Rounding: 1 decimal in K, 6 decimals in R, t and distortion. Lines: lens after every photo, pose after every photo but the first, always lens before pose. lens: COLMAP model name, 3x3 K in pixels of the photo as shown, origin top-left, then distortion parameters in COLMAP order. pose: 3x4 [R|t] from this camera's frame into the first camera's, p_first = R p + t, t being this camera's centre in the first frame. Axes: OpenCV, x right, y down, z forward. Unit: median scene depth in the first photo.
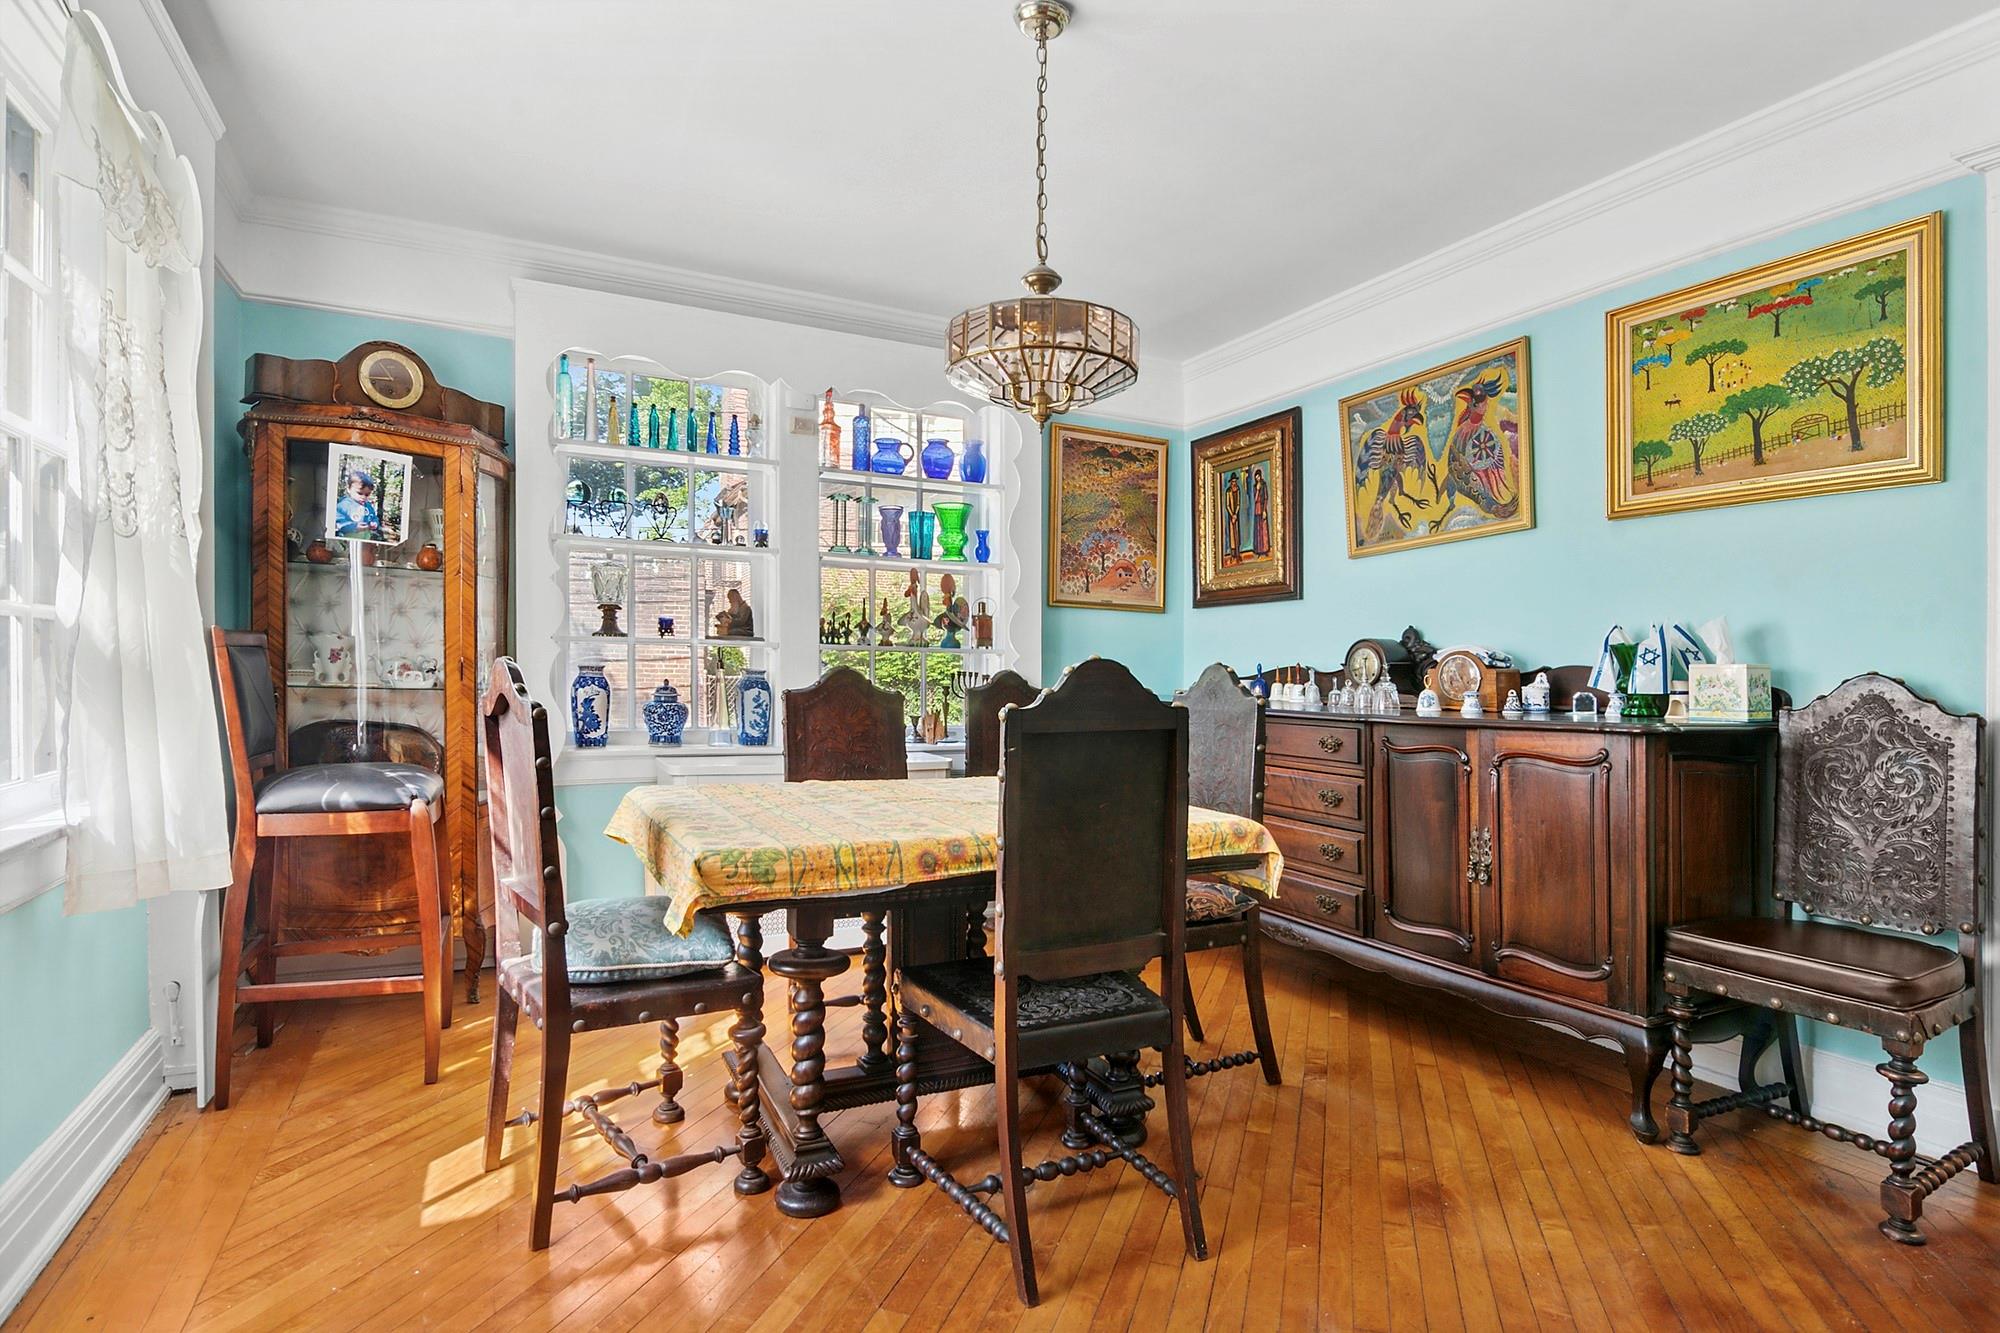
lens RADIAL K [[987.4, 0, 988.1], [0, 987.4, 679.5], [0, 0, 1]] dist [-0.001612, -0.000522]
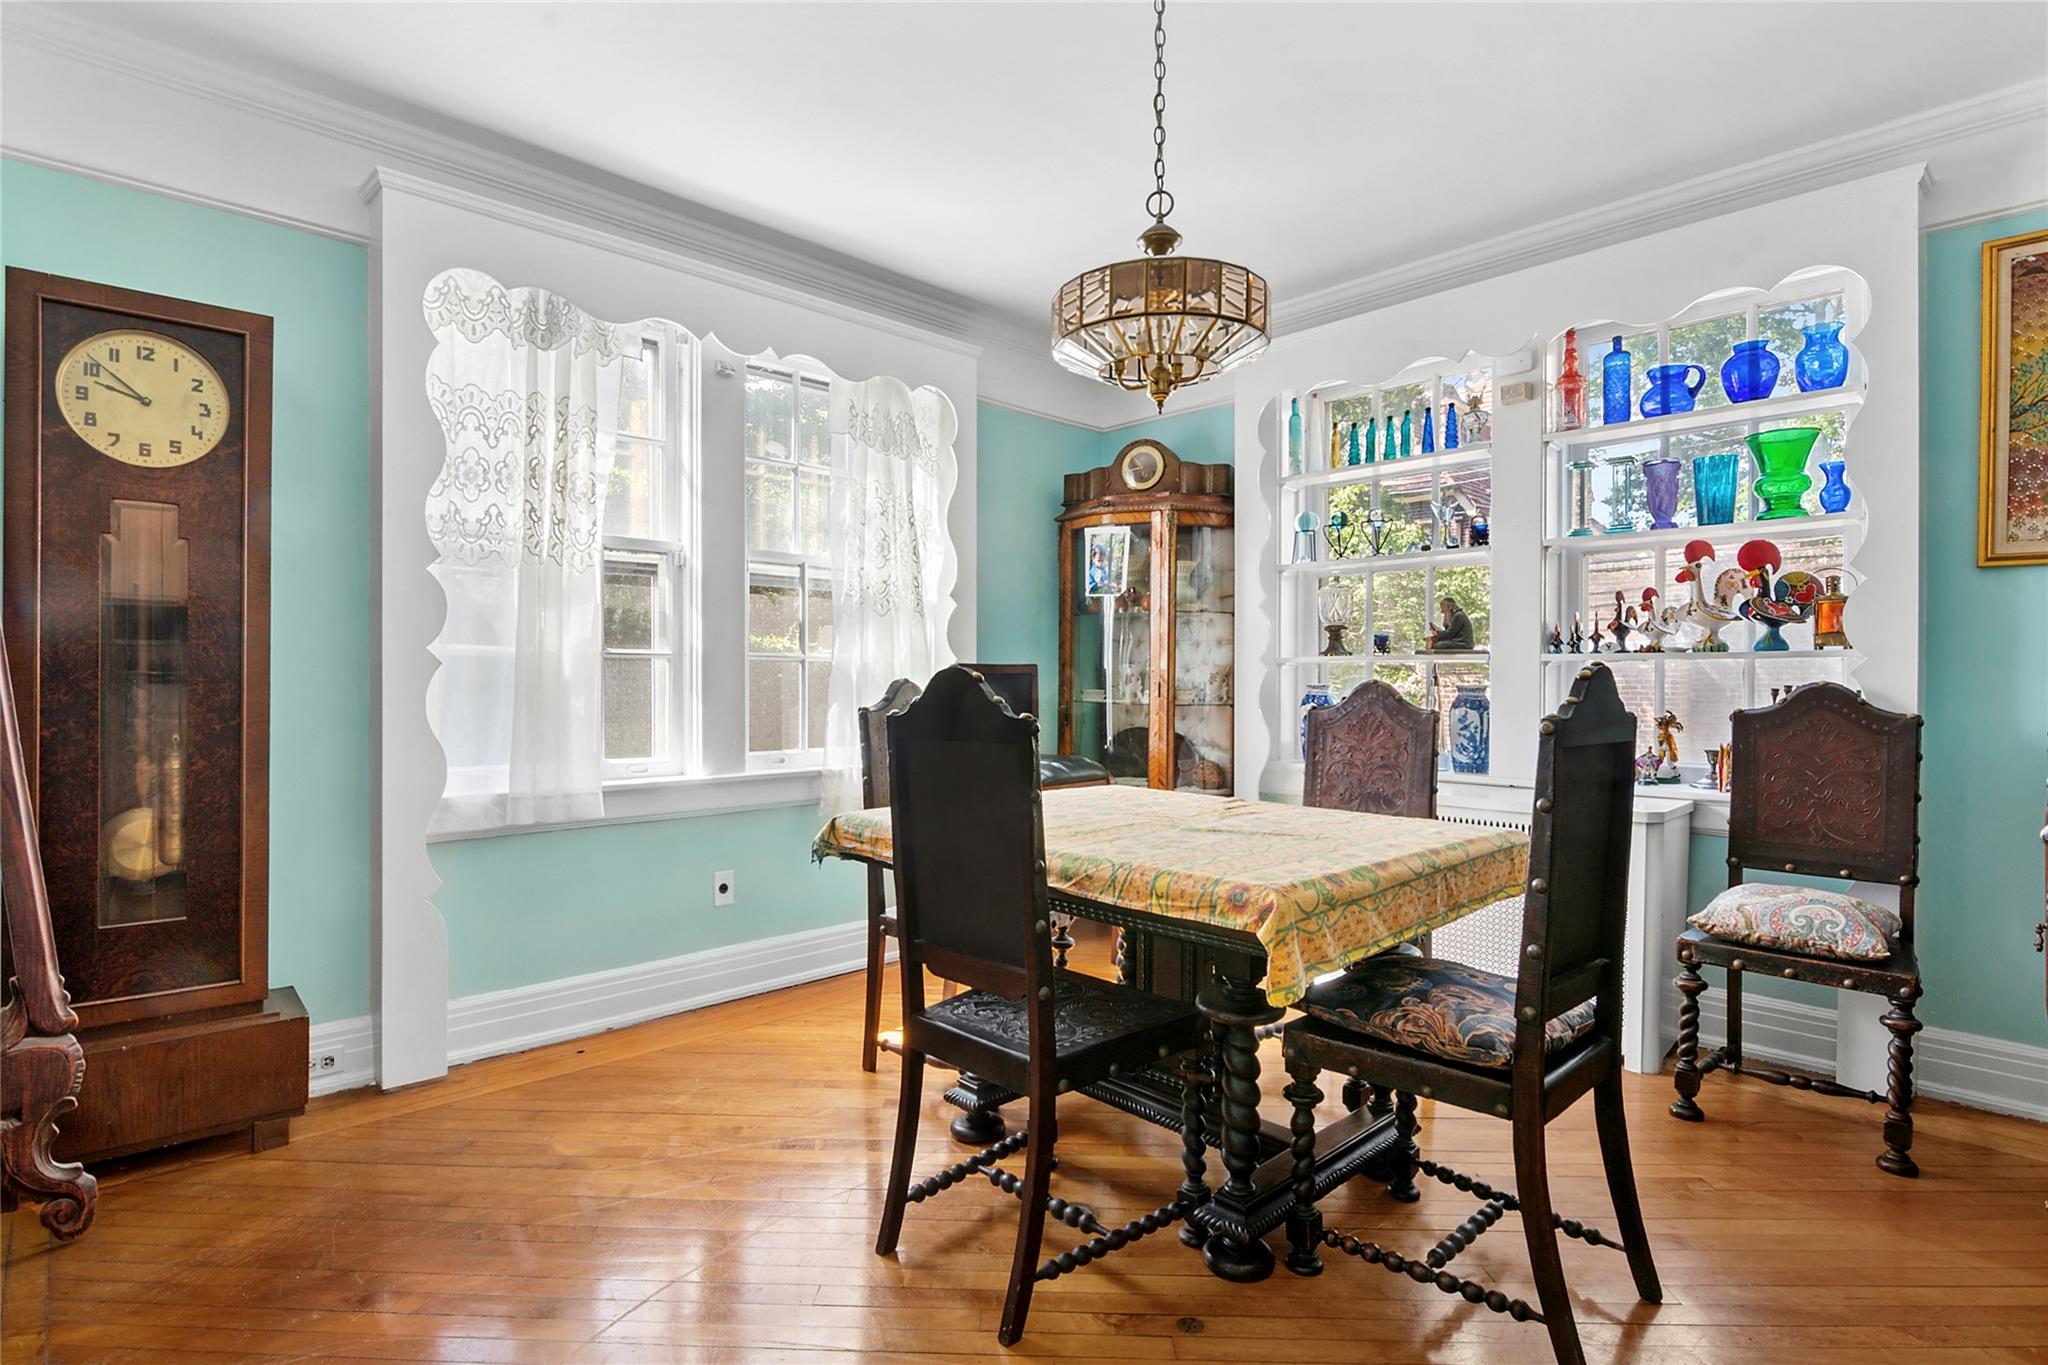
lens RADIAL K [[1000.0, 0, 1024.0], [0, 1000.0, 682.5], [0, 0, 1]] dist [-0.019738, -0.000738]
pose [[0.298918, -0.009777, -0.954229, 0.593437], [-0.004143, 0.999925, -0.011543, -0.002162], [0.954270, 0.007404, 0.298855, 0.432737]]
